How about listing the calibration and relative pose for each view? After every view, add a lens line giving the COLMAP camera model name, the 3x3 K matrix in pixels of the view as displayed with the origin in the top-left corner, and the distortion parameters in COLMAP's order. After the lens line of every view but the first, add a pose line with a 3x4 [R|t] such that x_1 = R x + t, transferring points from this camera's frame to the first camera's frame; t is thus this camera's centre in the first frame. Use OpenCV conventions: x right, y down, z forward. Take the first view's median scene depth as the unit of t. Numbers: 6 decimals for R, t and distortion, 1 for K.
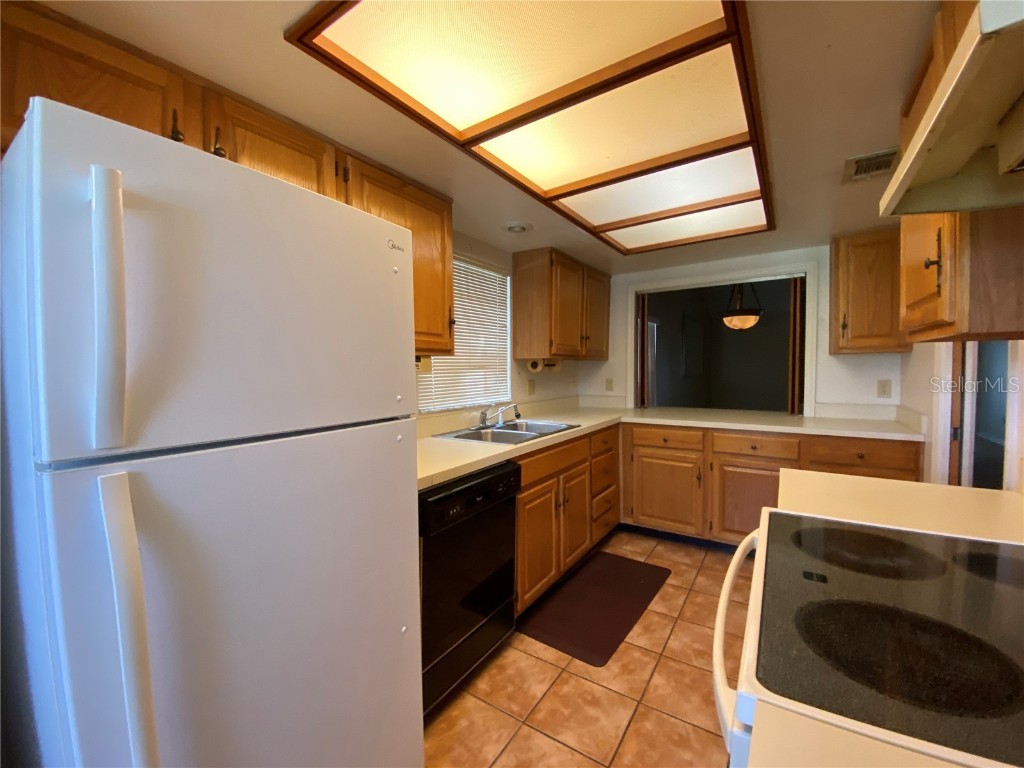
lens RADIAL K [[420.3, 0, 508.3], [0, 420.3, 381.9], [0, 0, 1]] dist [0.008807, -0.014452]
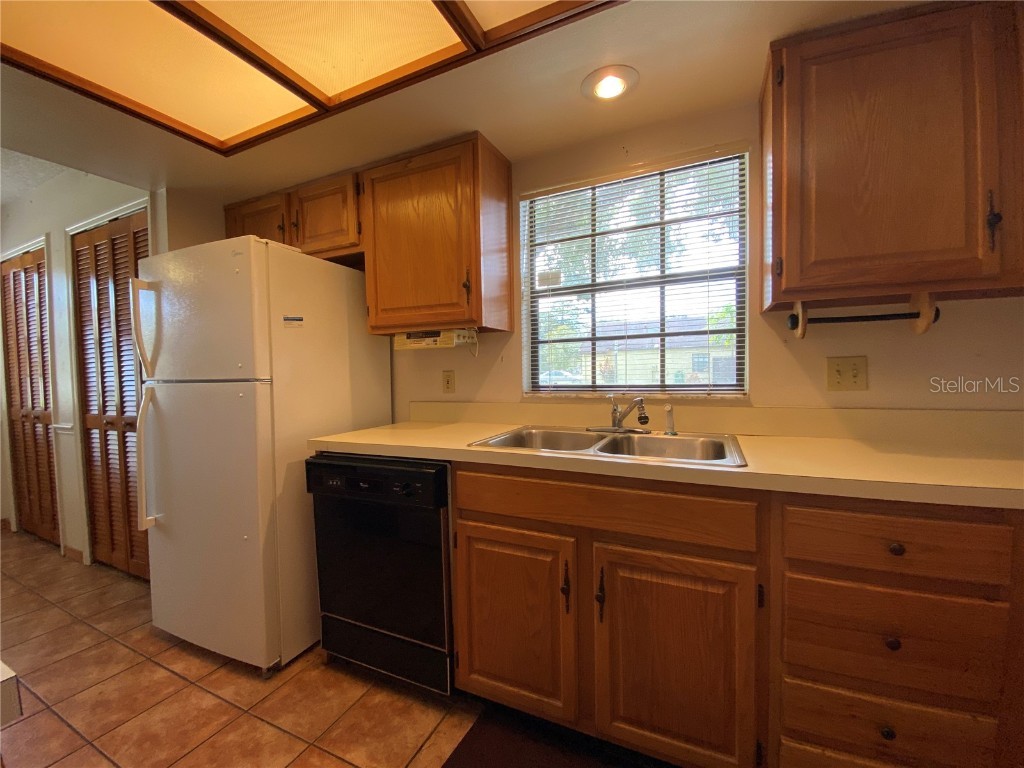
lens RADIAL K [[420.3, 0, 514.8], [0, 420.3, 386.6], [0, 0, 1]] dist [0.008807, -0.014452]
pose [[0.150767, 0.037992, -0.987839, 0.507208], [-0.016567, 0.999218, 0.035901, 0.017947], [0.988430, 0.010952, 0.151279, 0.697354]]
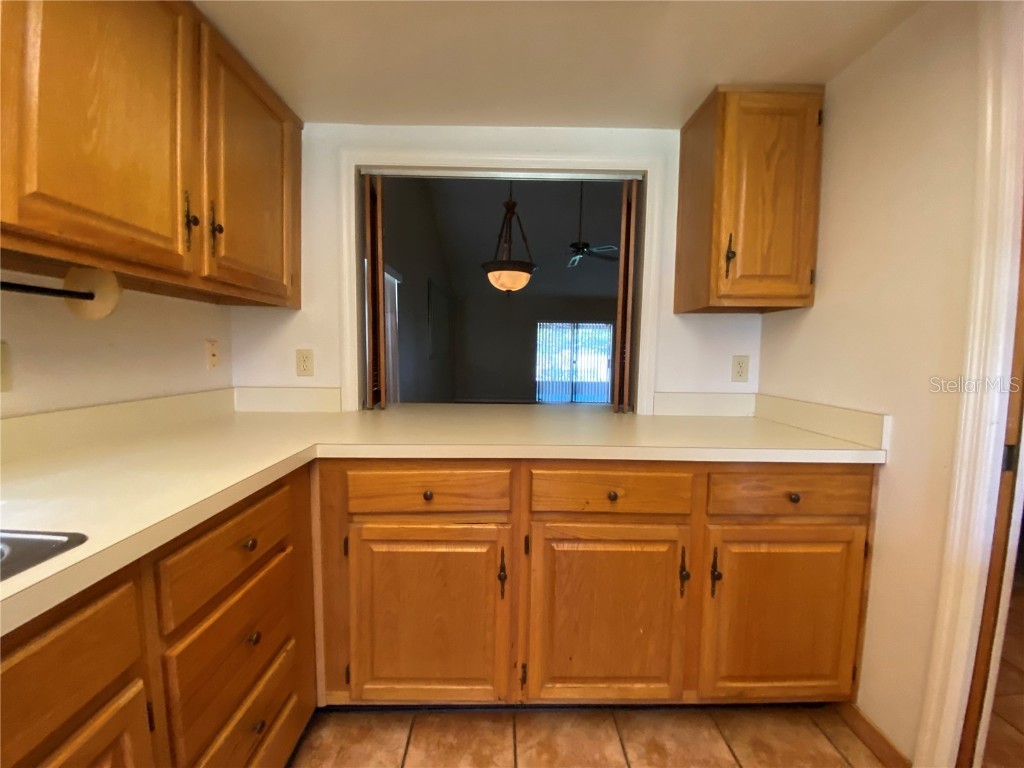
lens RADIAL K [[420.3, 0, 506.2], [0, 420.3, 384.5], [0, 0, 1]] dist [0.008807, -0.014452]
pose [[0.827650, -0.023698, 0.560744, 0.225842], [-0.001486, 0.999012, 0.044413, 0.012673], [-0.561243, -0.037592, 0.826797, 0.669065]]
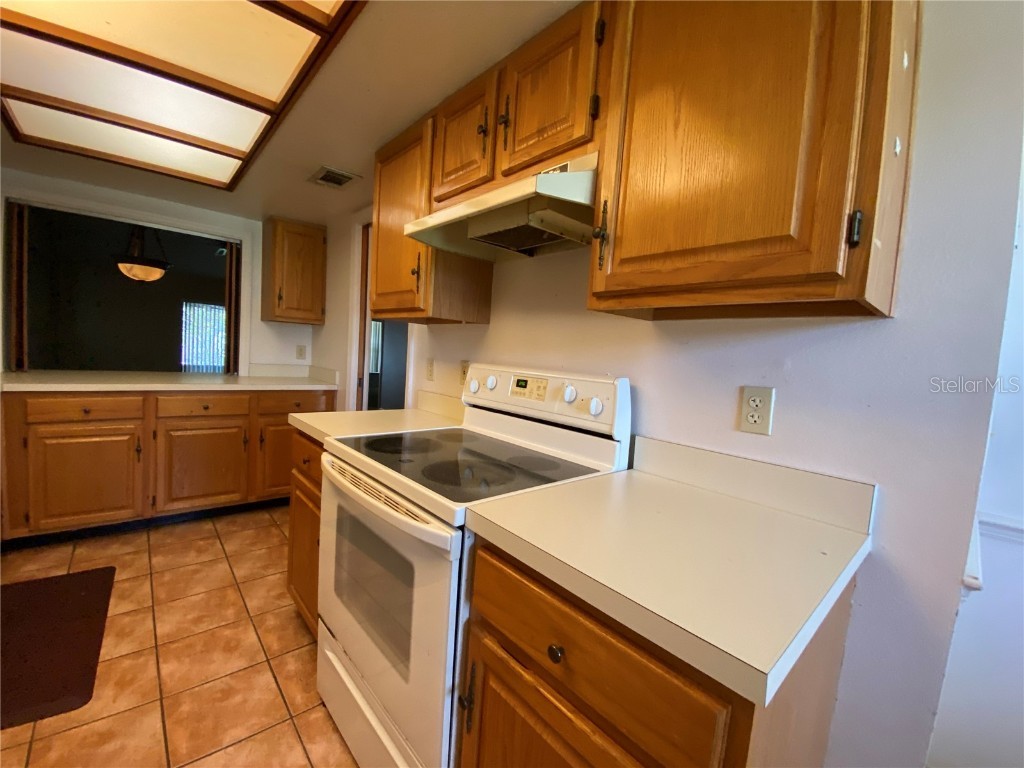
lens RADIAL K [[420.3, 0, 514.3], [0, 420.3, 383.9], [0, 0, 1]] dist [0.008807, -0.014452]
pose [[0.241960, -0.041981, 0.969377, -0.187100], [-0.038466, 0.997863, 0.052816, 0.019885], [-0.969523, -0.050068, 0.239828, 0.065484]]
